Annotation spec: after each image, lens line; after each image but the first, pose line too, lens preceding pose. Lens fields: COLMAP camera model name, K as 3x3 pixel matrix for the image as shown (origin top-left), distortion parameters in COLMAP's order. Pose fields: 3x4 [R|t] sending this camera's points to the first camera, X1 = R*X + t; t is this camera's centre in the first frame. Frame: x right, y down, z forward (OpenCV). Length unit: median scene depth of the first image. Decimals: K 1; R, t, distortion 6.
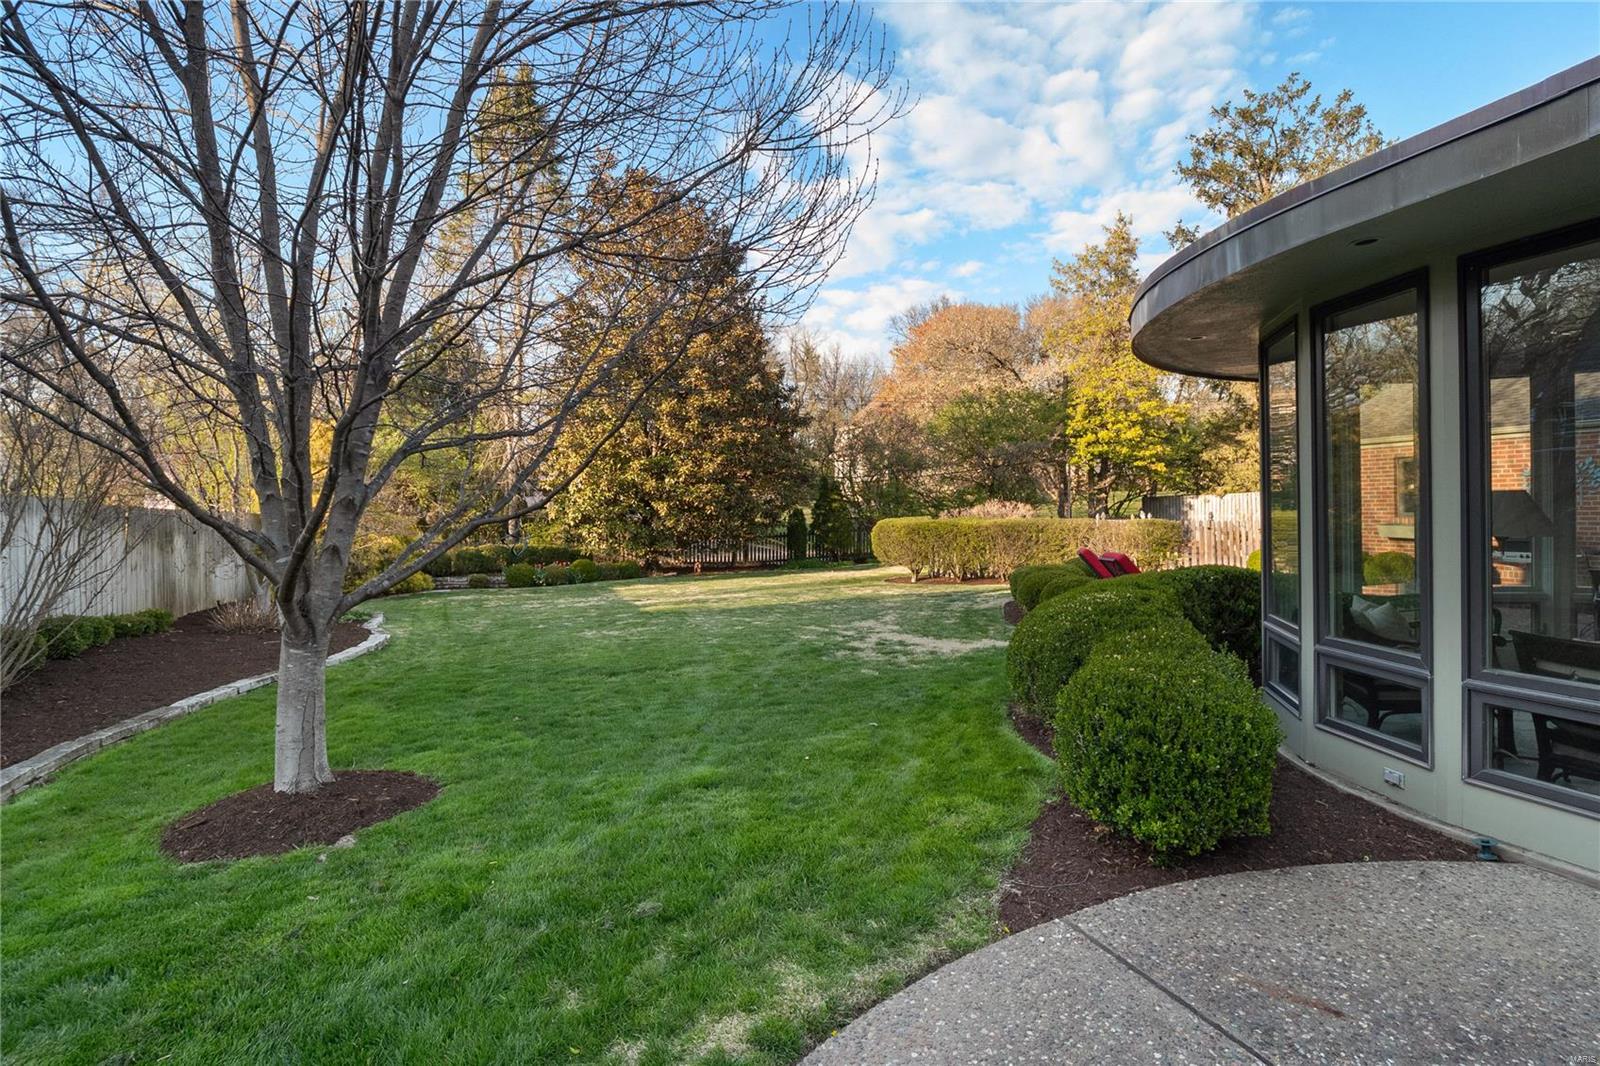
lens RADIAL K [[762.1, 0, 800.0], [0, 762.1, 533.0], [0, 0, 1]] dist [-0.002747, -0.000186]
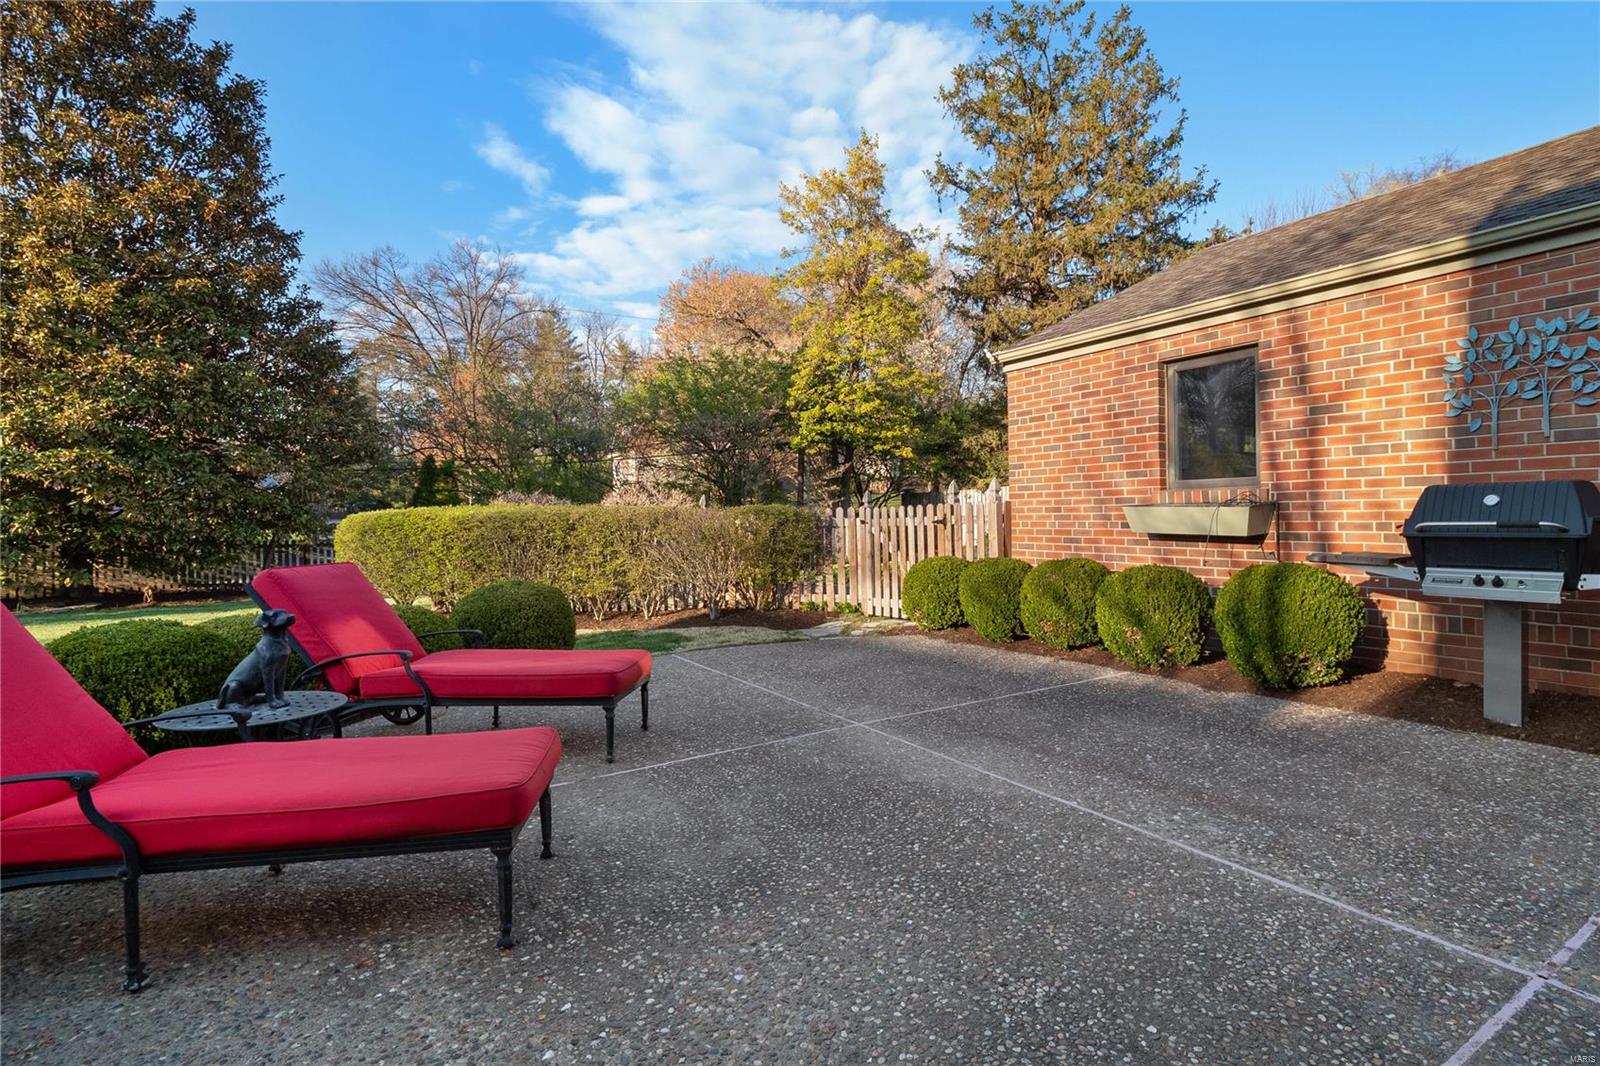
lens RADIAL K [[739.3, 0, 800.0], [0, 739.3, 533.0], [0, 0, 1]] dist [0.029427, -0.000156]
pose [[0.981908, -0.002267, 0.189345, 0.210863], [0.004390, 0.999932, -0.010793, 0.004055], [-0.189308, 0.011428, 0.981851, 0.261150]]
